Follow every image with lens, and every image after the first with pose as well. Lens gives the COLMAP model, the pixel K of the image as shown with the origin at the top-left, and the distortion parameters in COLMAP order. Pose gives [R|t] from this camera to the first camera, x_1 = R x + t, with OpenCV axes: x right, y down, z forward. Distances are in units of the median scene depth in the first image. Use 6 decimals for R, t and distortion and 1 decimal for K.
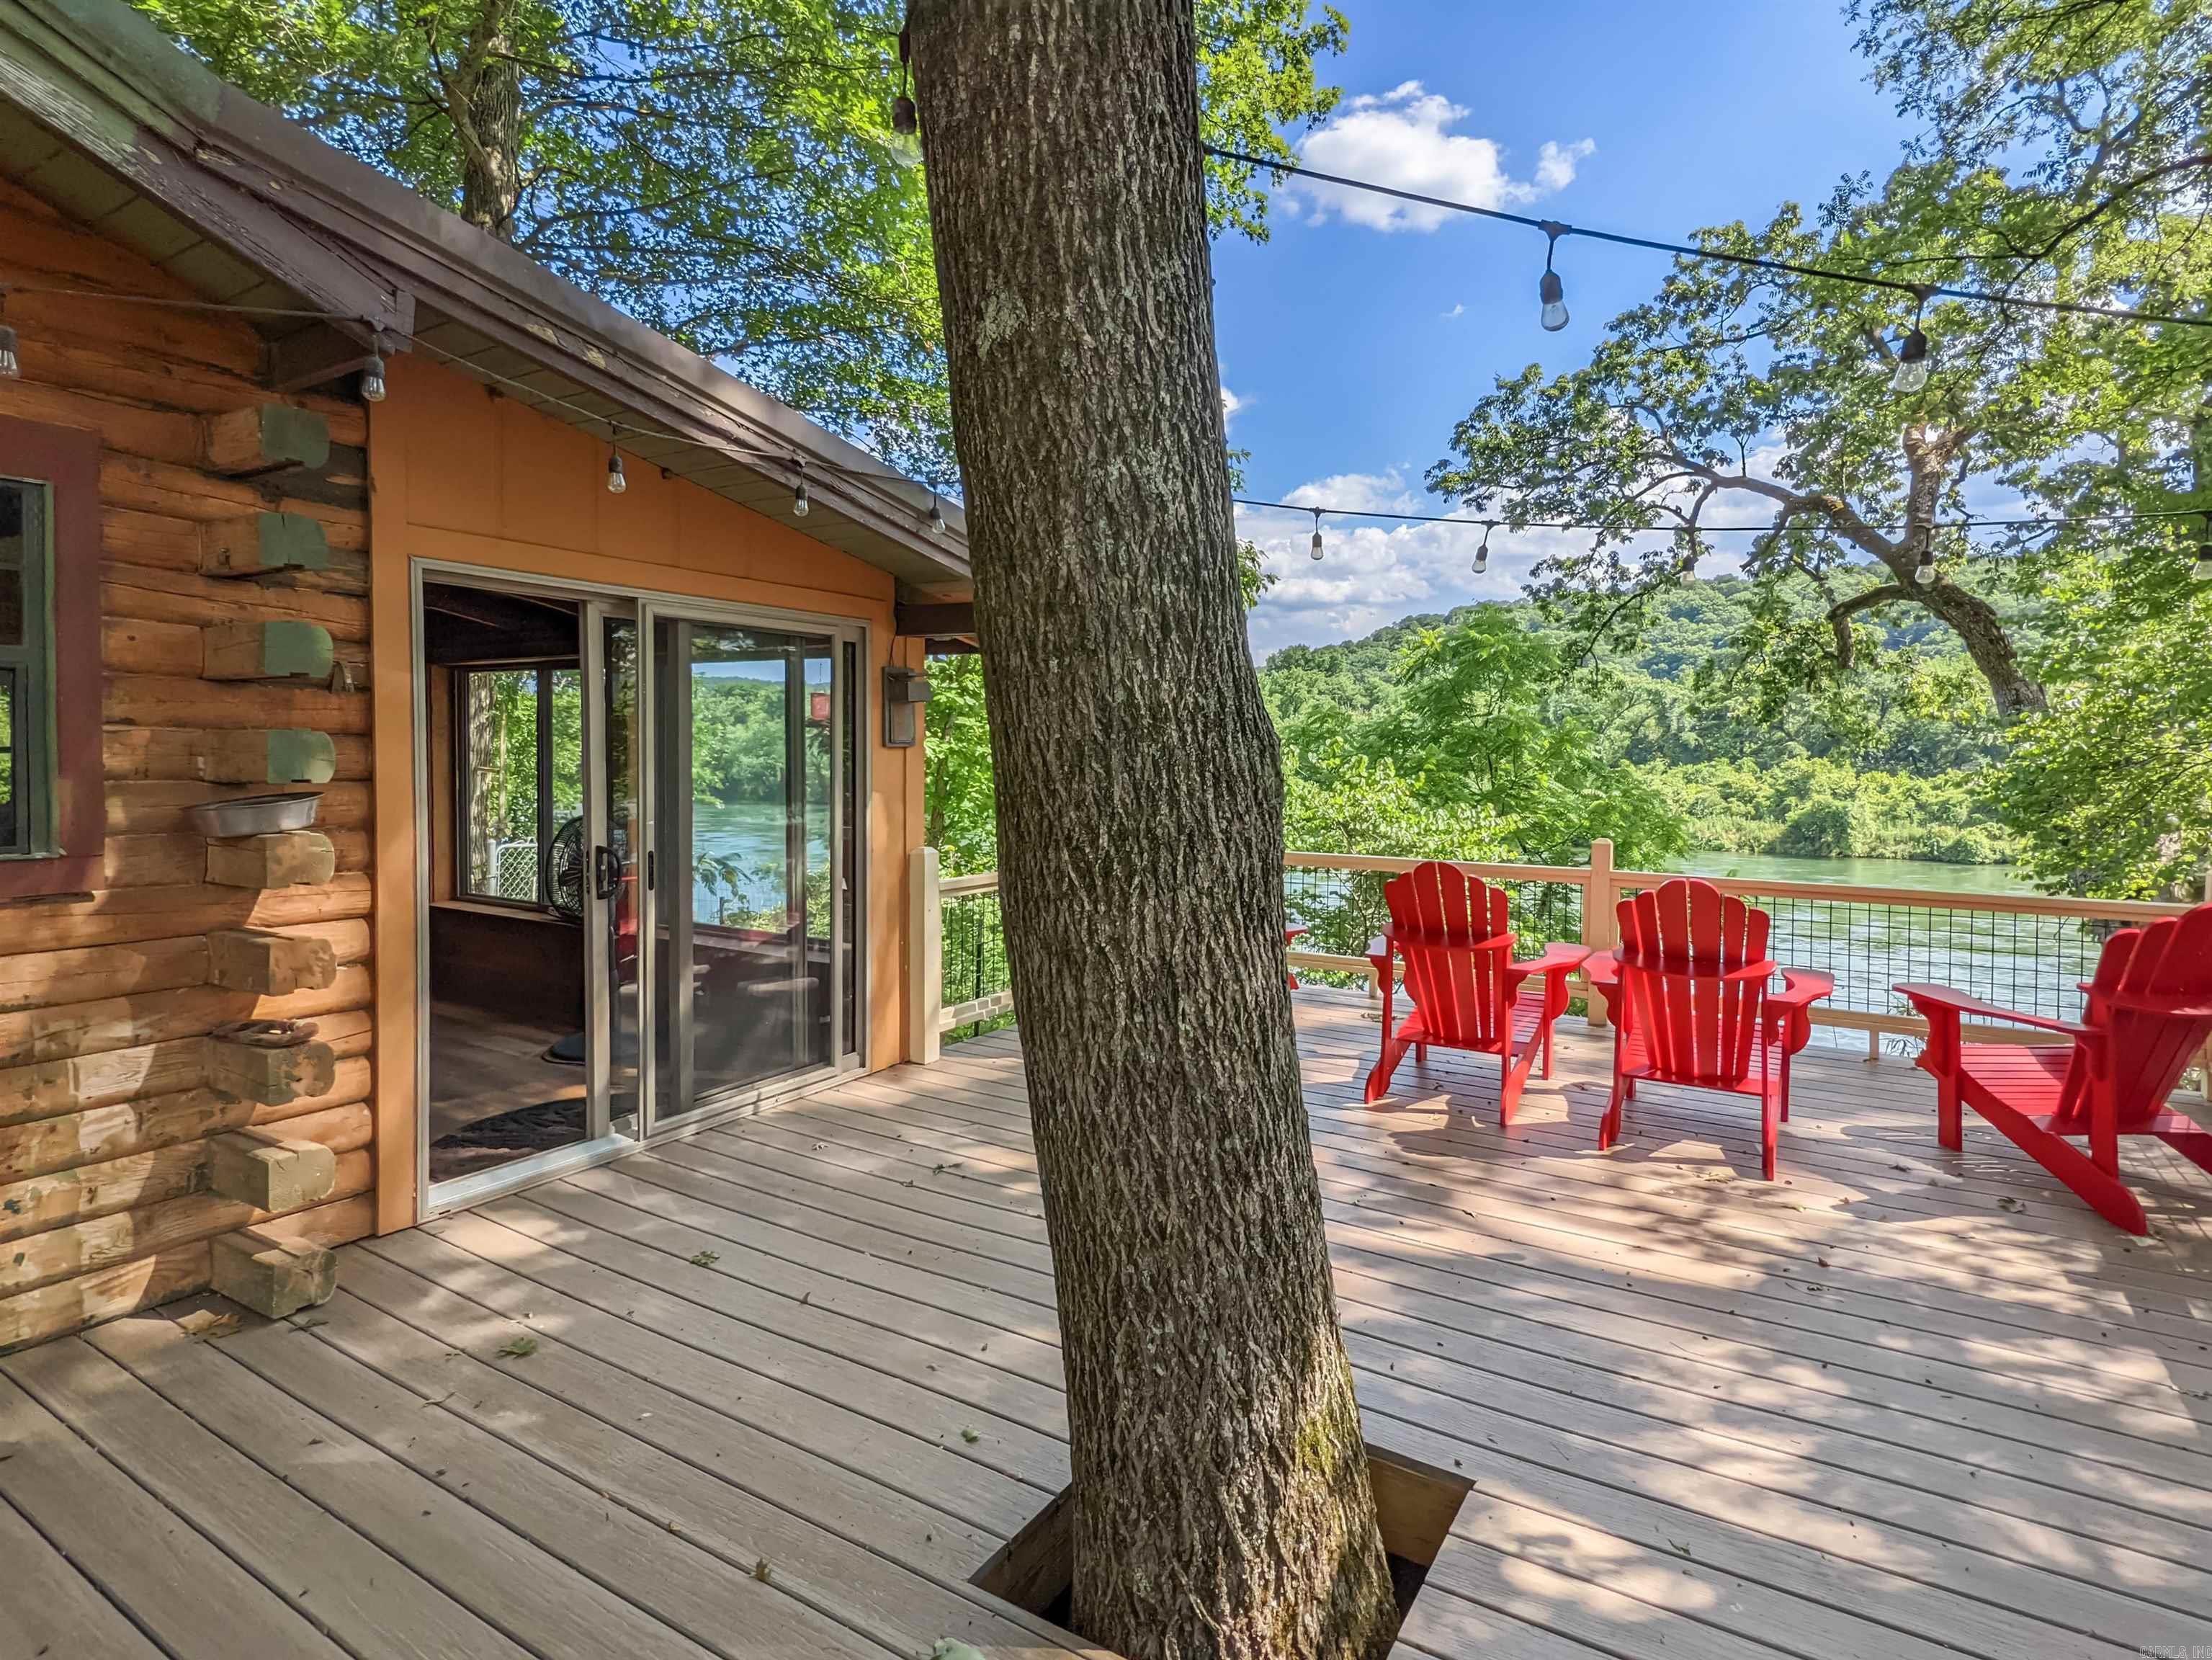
lens RADIAL K [[1109.3, 0, 1151.0], [0, 1109.3, 646.7], [0, 0, 1]] dist [0.002663, 0.000131]
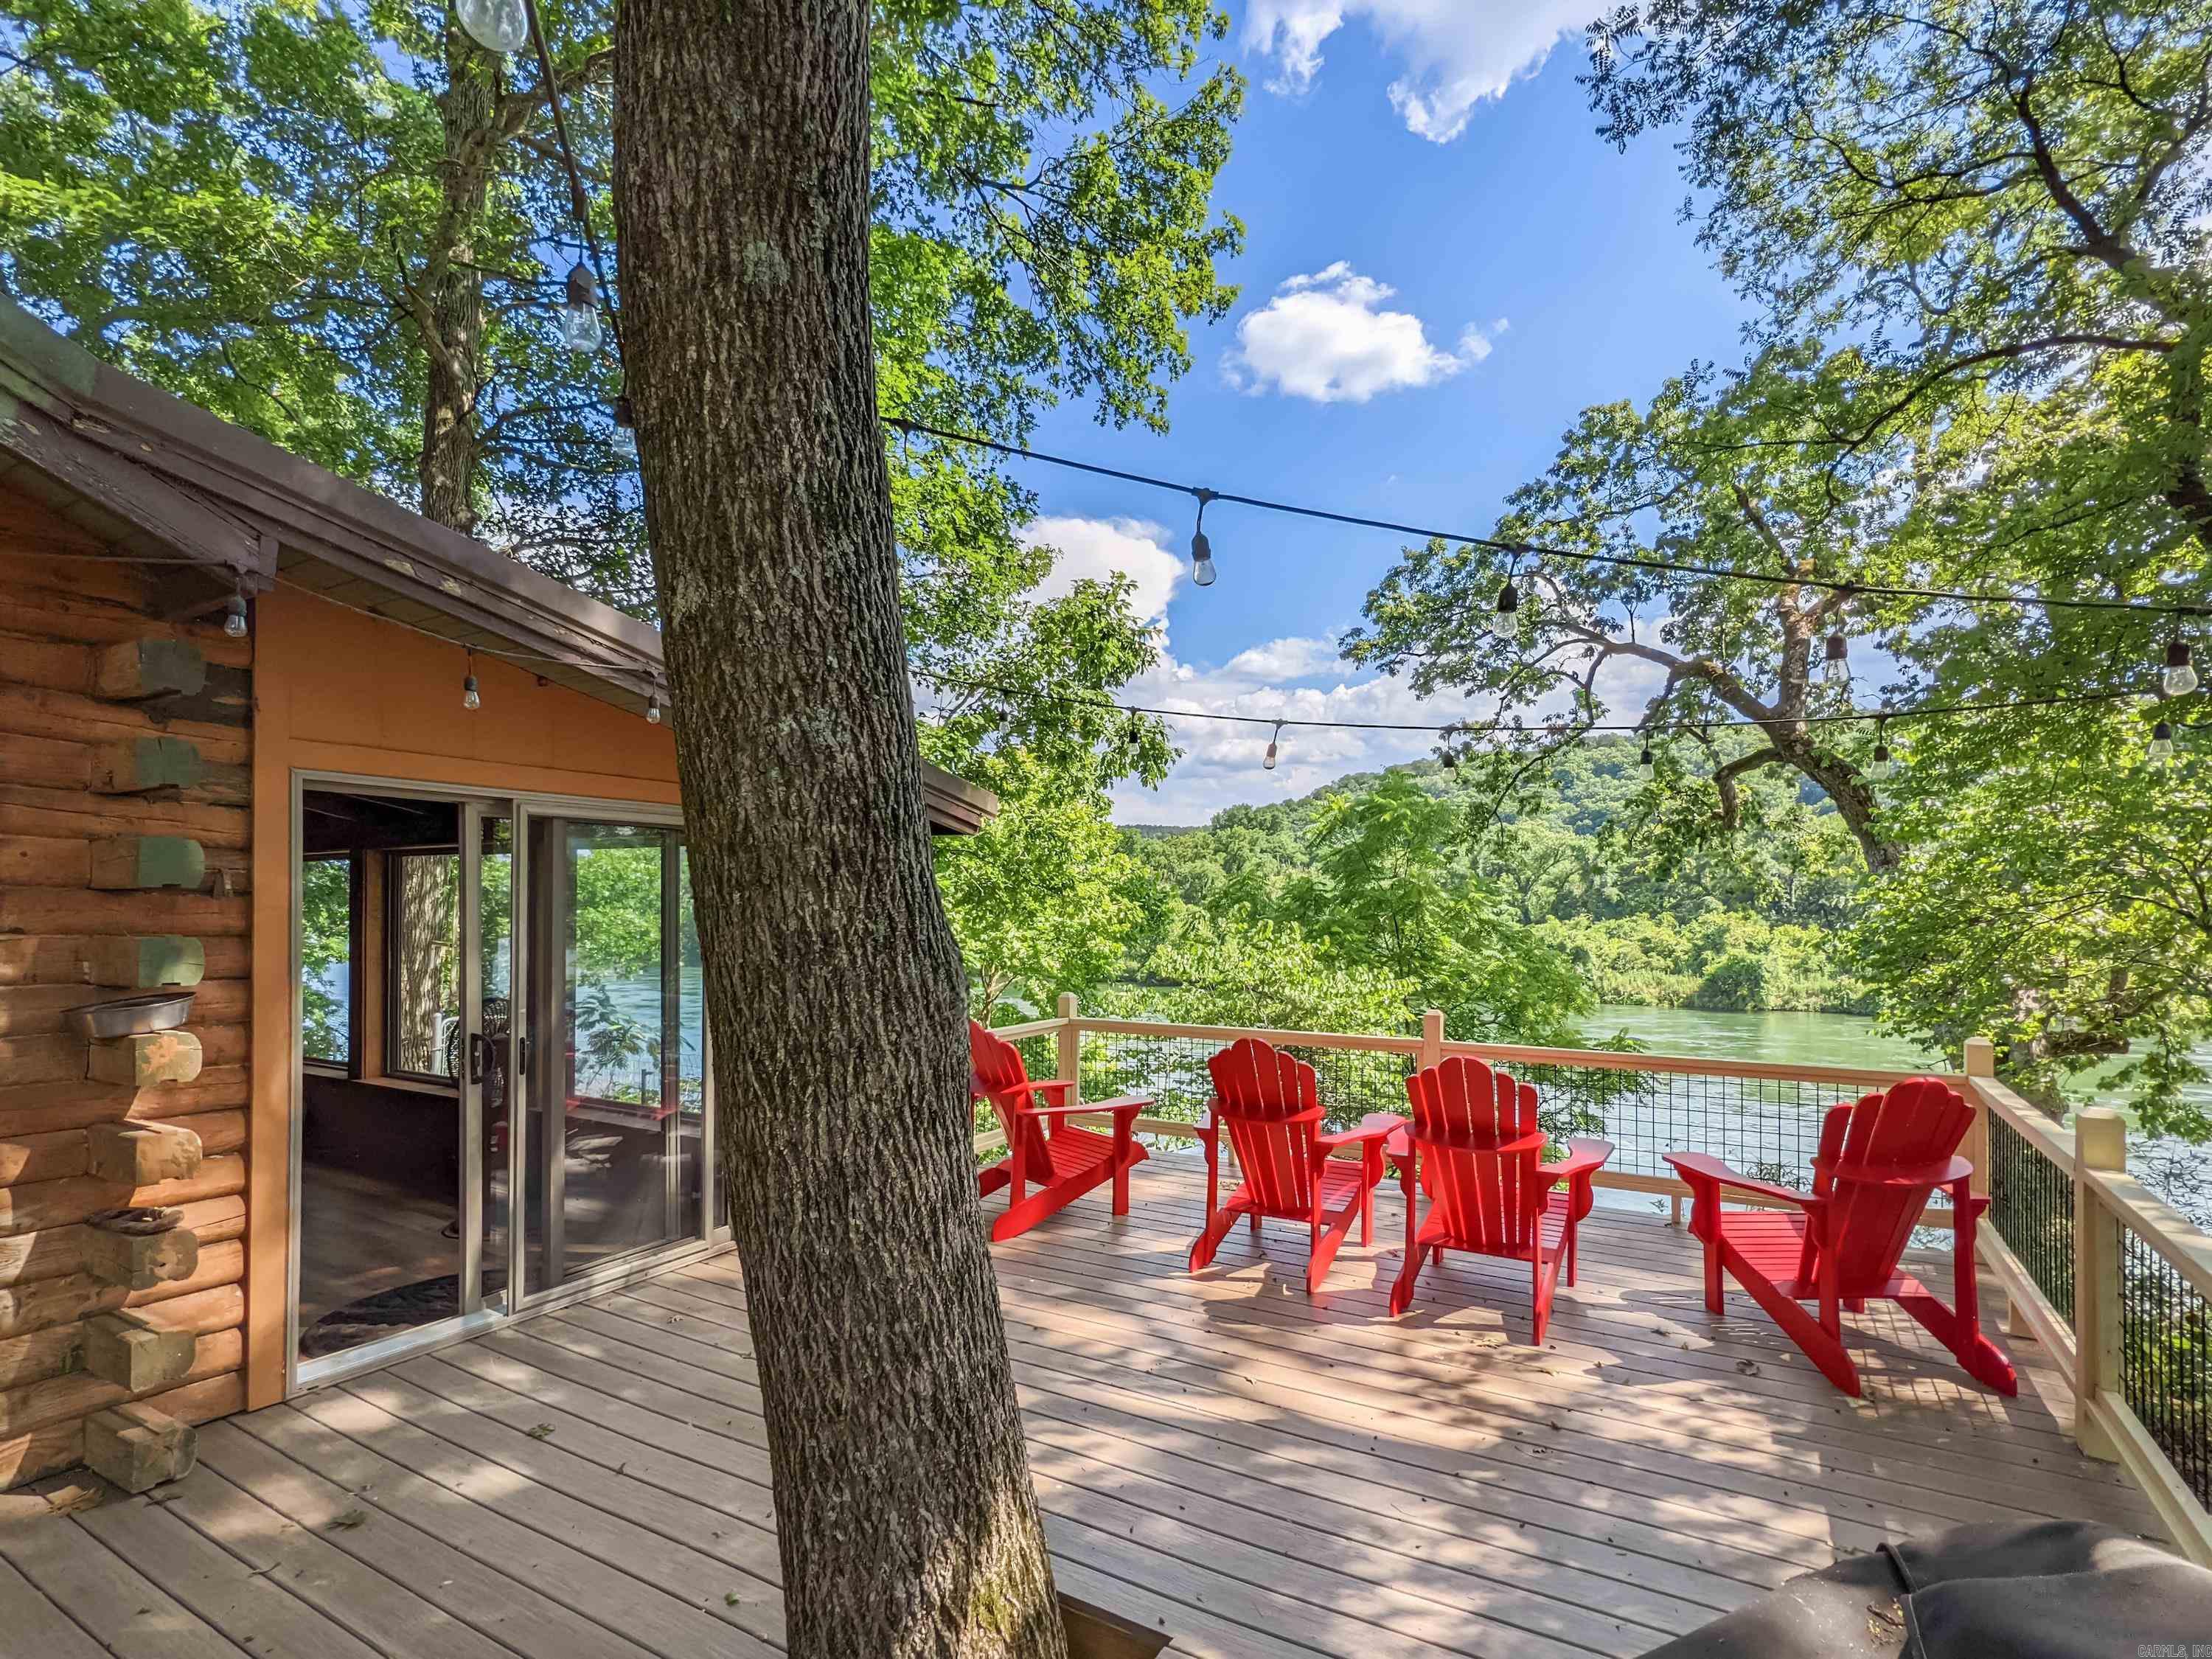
lens RADIAL K [[1091.8, 0, 1101.4], [0, 1091.8, 763.5], [0, 0, 1]] dist [-0.000952, 0.002981]
pose [[0.999718, -0.018505, -0.014911, 0.160922], [0.017947, 0.999164, -0.036723, -0.038779], [0.015578, 0.036445, 0.999214, -0.059137]]
